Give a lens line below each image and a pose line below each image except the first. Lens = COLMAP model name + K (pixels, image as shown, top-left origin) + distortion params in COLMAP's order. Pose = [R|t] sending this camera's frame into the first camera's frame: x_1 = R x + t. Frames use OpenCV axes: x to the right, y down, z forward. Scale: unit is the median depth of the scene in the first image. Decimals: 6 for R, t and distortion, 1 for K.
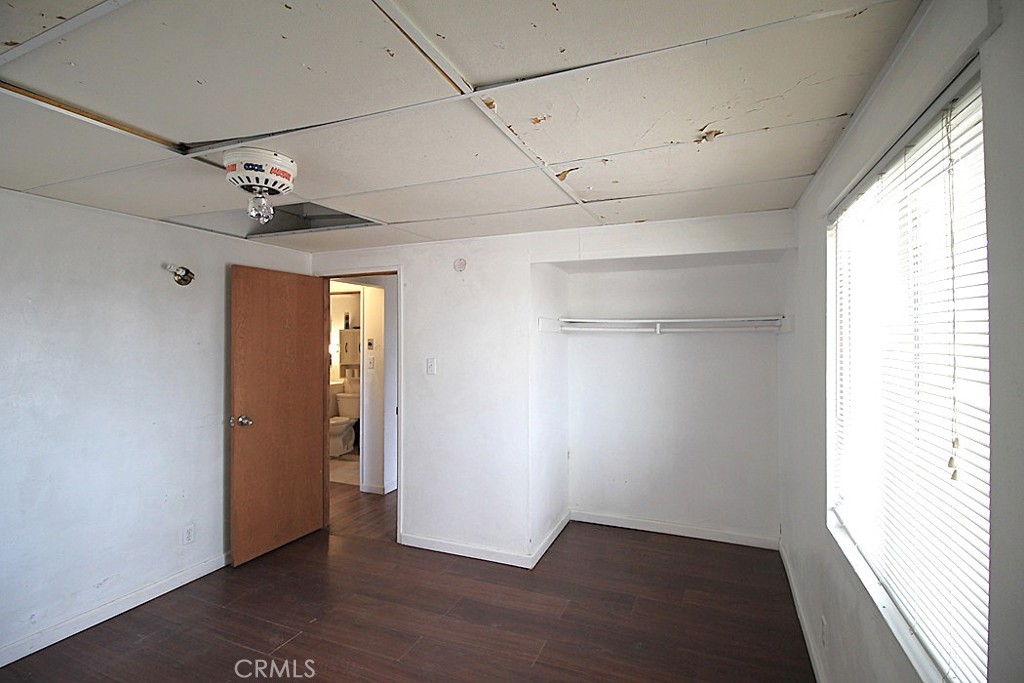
lens RADIAL K [[485.1, 0, 514.4], [0, 485.1, 329.4], [0, 0, 1]] dist [0.000335, -0.011383]
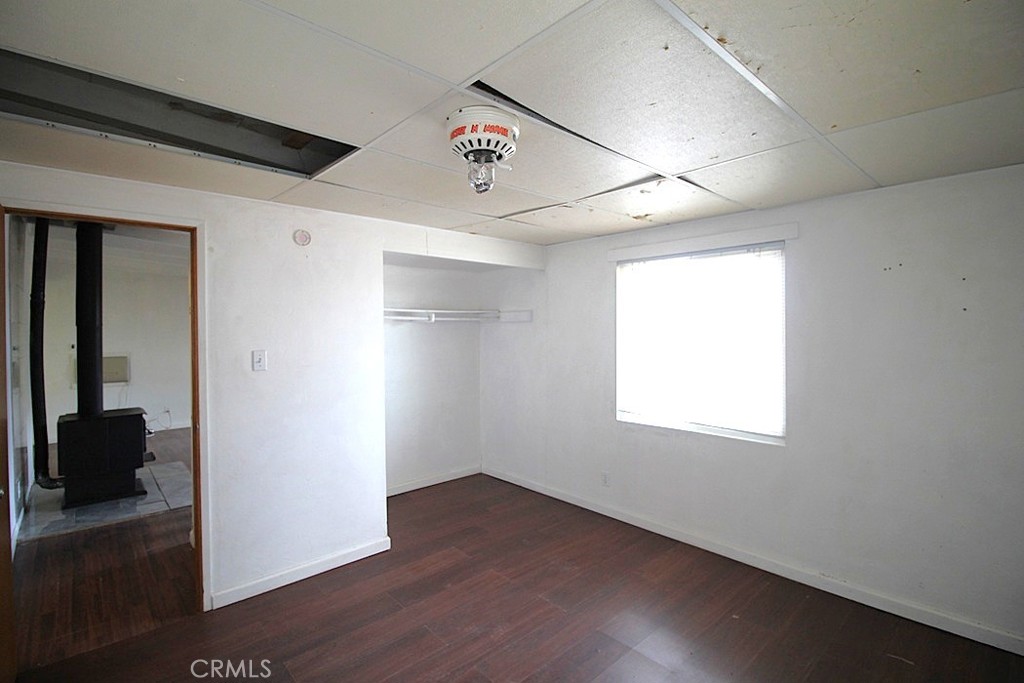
lens RADIAL K [[485.1, 0, 514.4], [0, 485.1, 329.4], [0, 0, 1]] dist [0.000335, -0.011383]
pose [[0.410310, -0.002082, 0.911944, -0.732643], [-0.011010, 0.999913, 0.007237, 0.016425], [-0.911880, -0.013010, 0.410251, 0.316675]]
